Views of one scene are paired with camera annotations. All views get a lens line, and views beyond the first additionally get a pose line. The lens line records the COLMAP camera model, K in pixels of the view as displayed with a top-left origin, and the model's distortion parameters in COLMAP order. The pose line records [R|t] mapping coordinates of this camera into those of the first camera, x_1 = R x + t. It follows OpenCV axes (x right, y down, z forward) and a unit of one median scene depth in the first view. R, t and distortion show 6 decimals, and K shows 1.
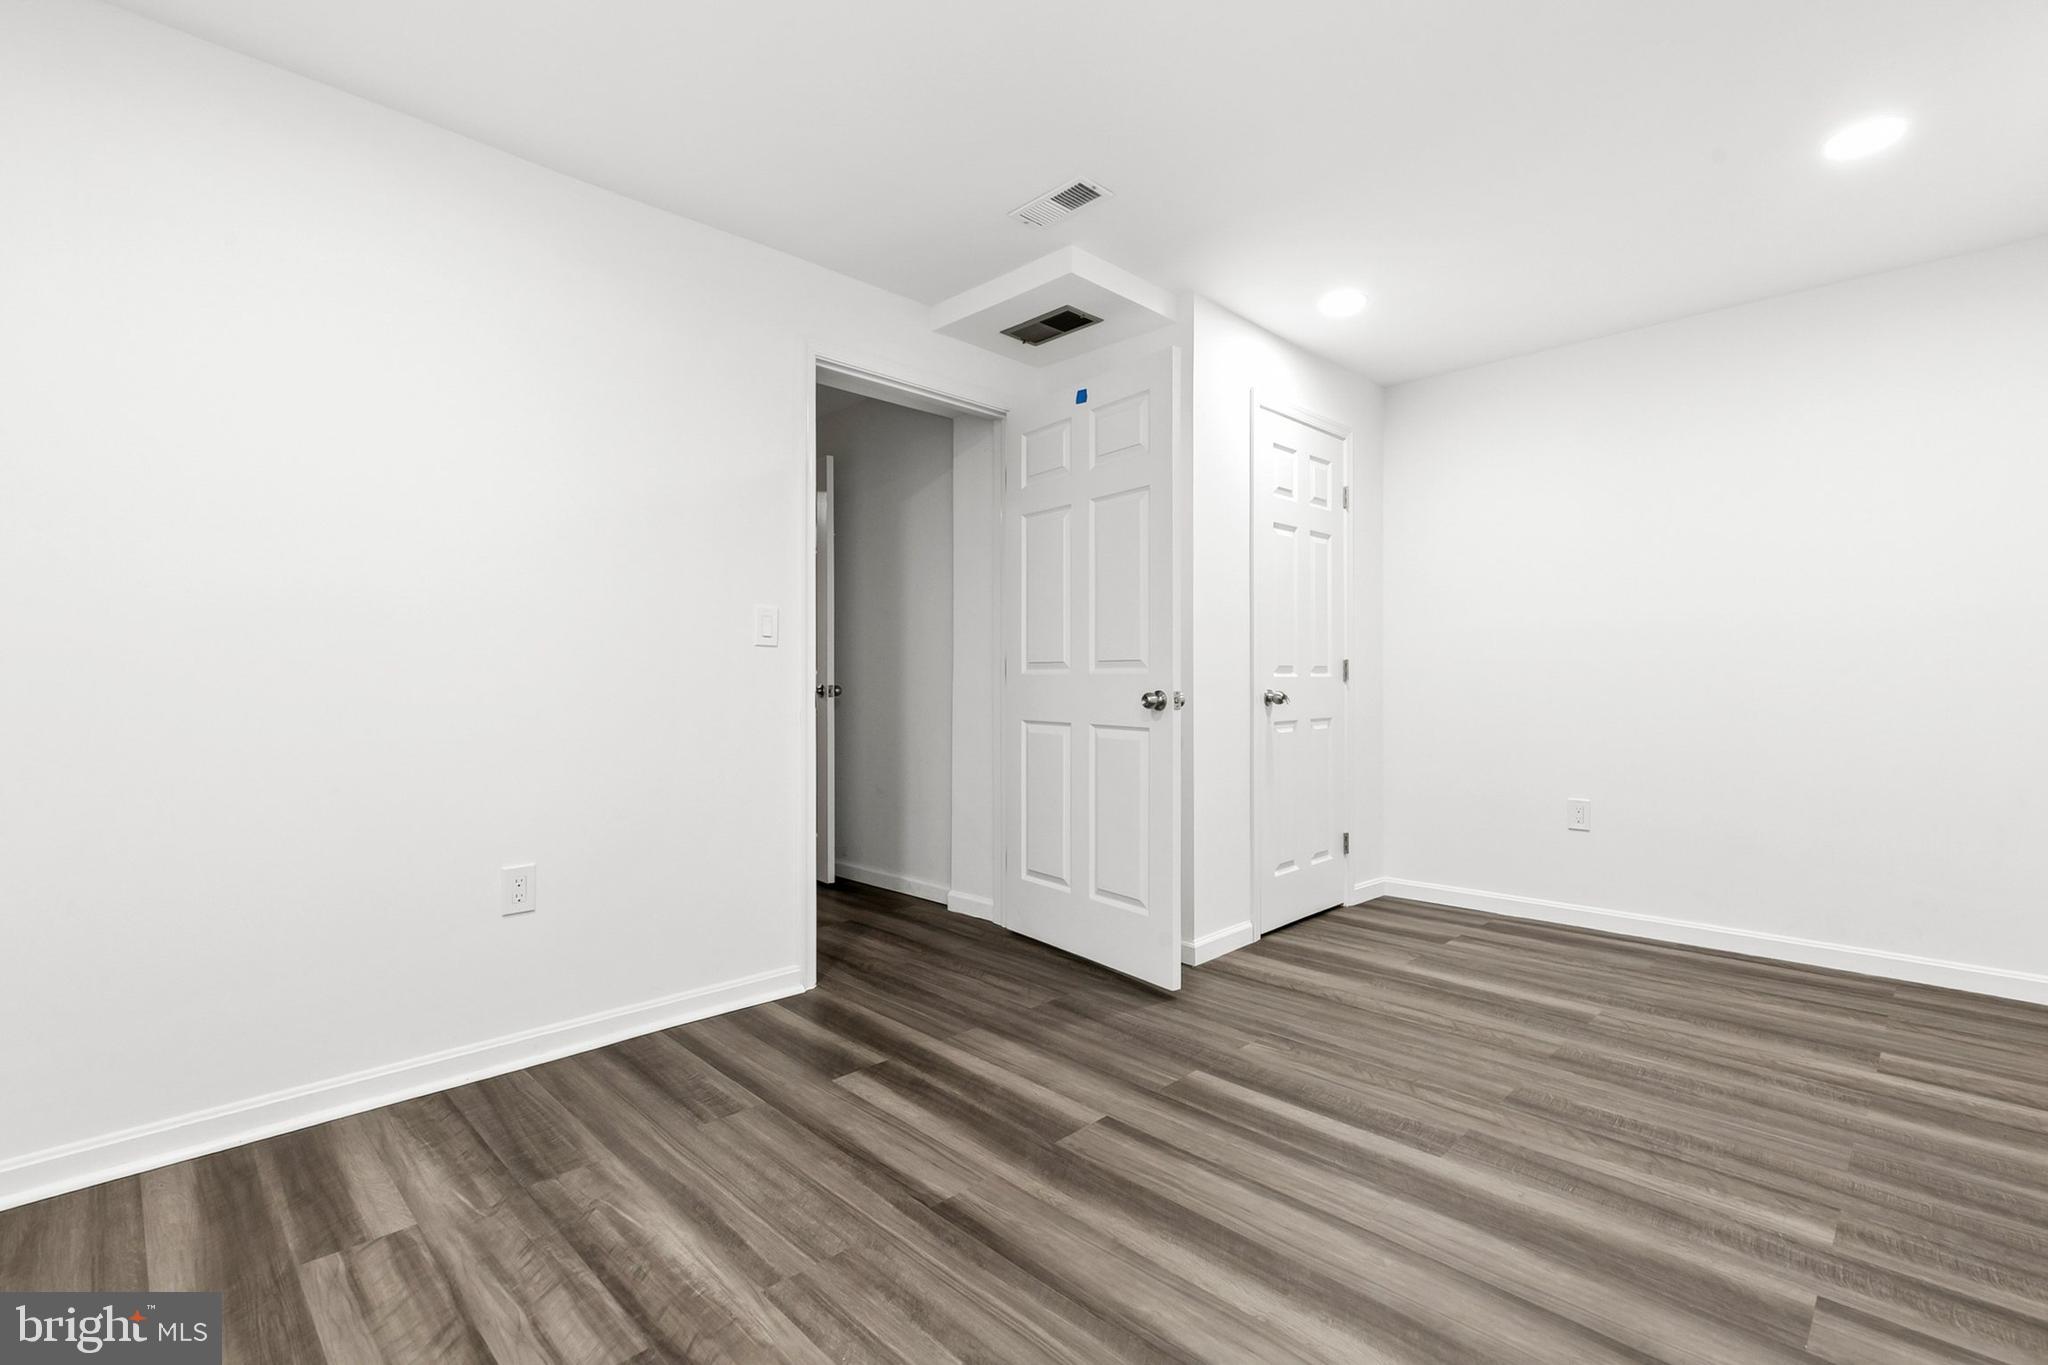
lens RADIAL K [[933.2, 0, 1024.5], [0, 933.2, 680.7], [0, 0, 1]] dist [0.011273, -0.004585]
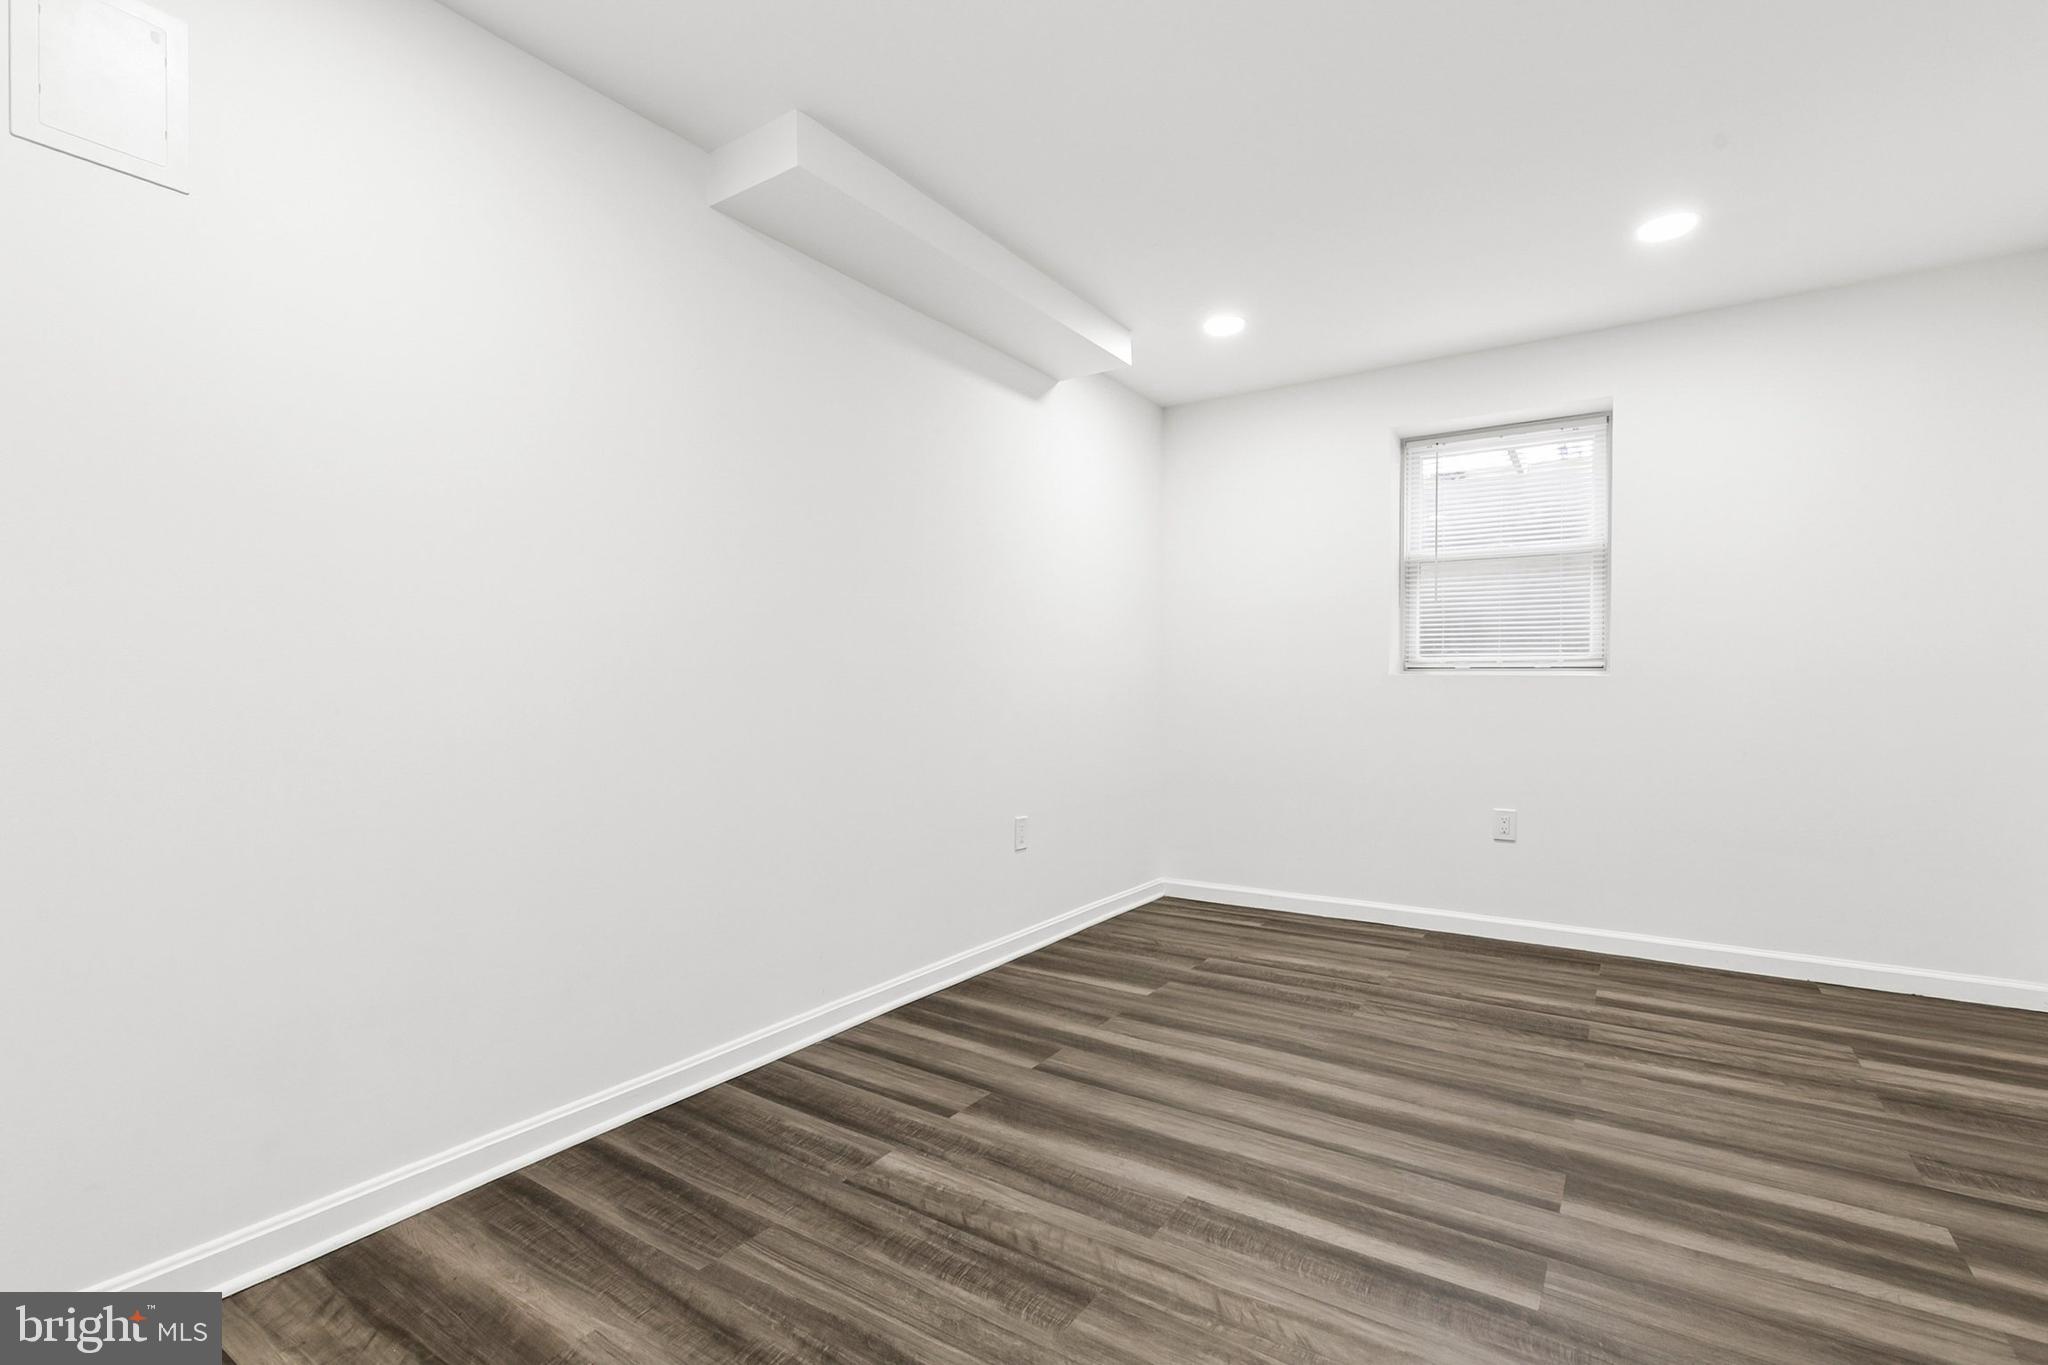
lens RADIAL K [[933.2, 0, 1025.0], [0, 933.2, 684.1], [0, 0, 1]] dist [0.011273, -0.004585]
pose [[-0.979055, -0.000204, -0.203595, 0.819066], [0.000051, 0.999999, -0.001247, -0.006735], [0.203595, -0.001231, -0.979054, 1.944852]]
